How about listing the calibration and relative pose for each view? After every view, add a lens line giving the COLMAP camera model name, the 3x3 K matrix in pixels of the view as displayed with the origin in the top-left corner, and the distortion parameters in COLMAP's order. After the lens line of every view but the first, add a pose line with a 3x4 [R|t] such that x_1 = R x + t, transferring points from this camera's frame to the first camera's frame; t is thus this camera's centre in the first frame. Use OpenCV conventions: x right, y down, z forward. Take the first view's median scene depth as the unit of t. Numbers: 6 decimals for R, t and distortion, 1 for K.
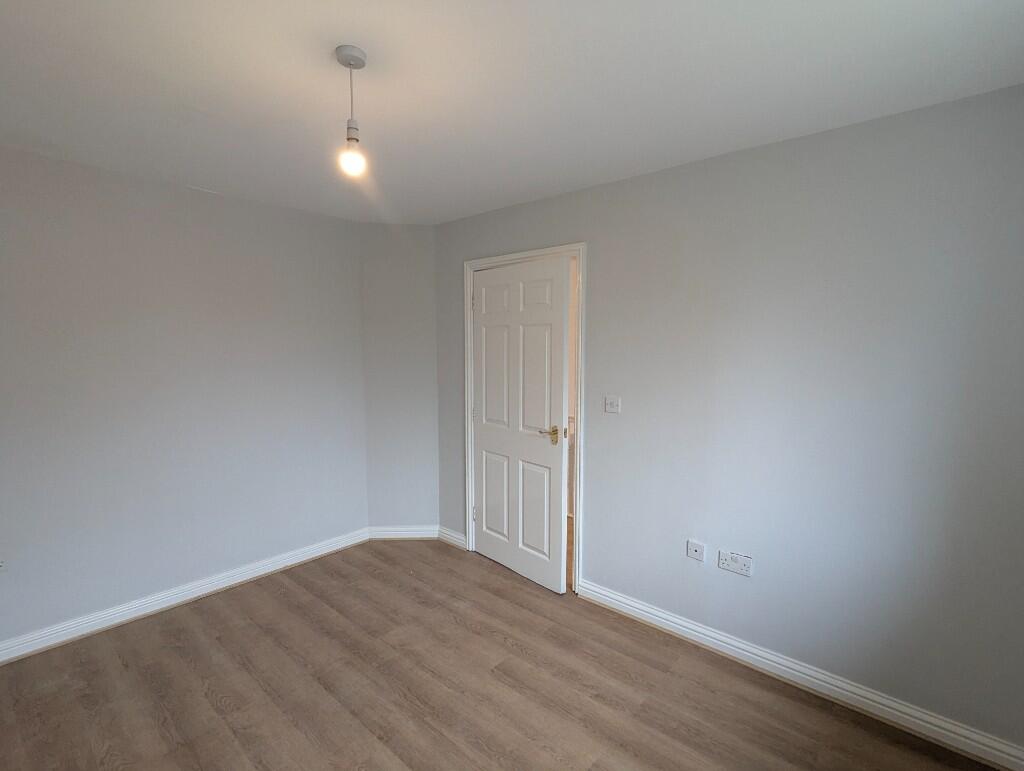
lens RADIAL K [[487.1, 0, 512.0], [0, 487.1, 385.5], [0, 0, 1]] dist [-0.002660, 0.001344]
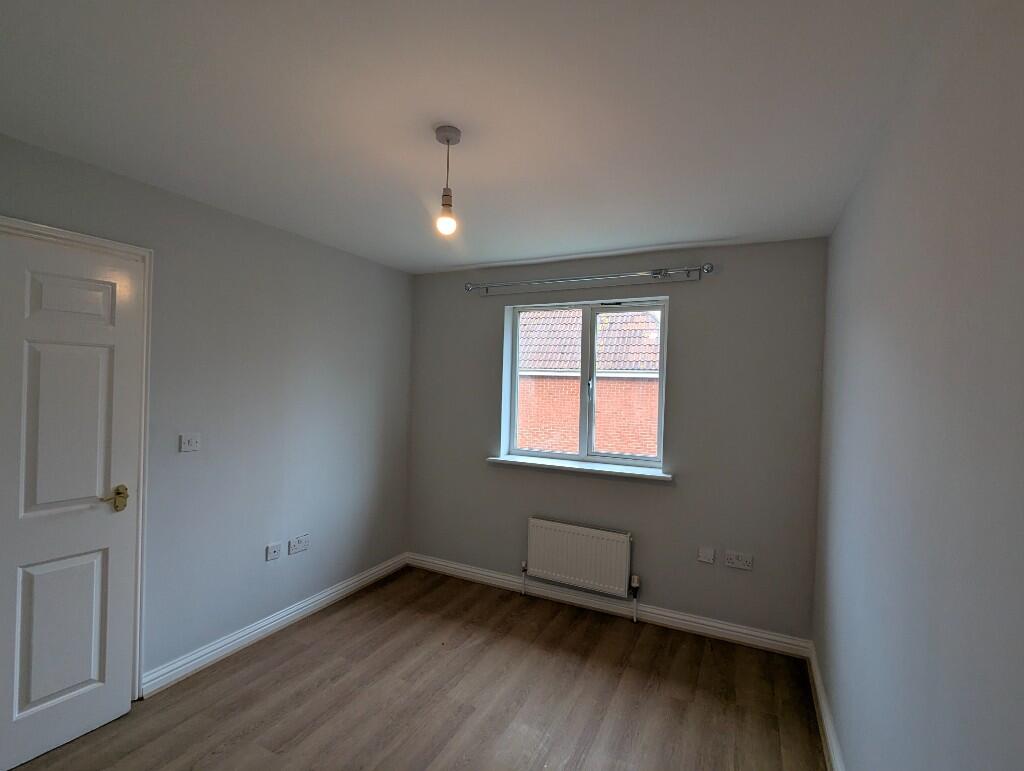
lens RADIAL K [[487.1, 0, 512.0], [0, 487.1, 385.5], [0, 0, 1]] dist [-0.002660, 0.001344]
pose [[-0.259674, -0.016422, 0.965557, -0.913085], [0.053372, 0.998083, 0.031329, -0.069002], [-0.964220, 0.059669, -0.258300, 0.733522]]
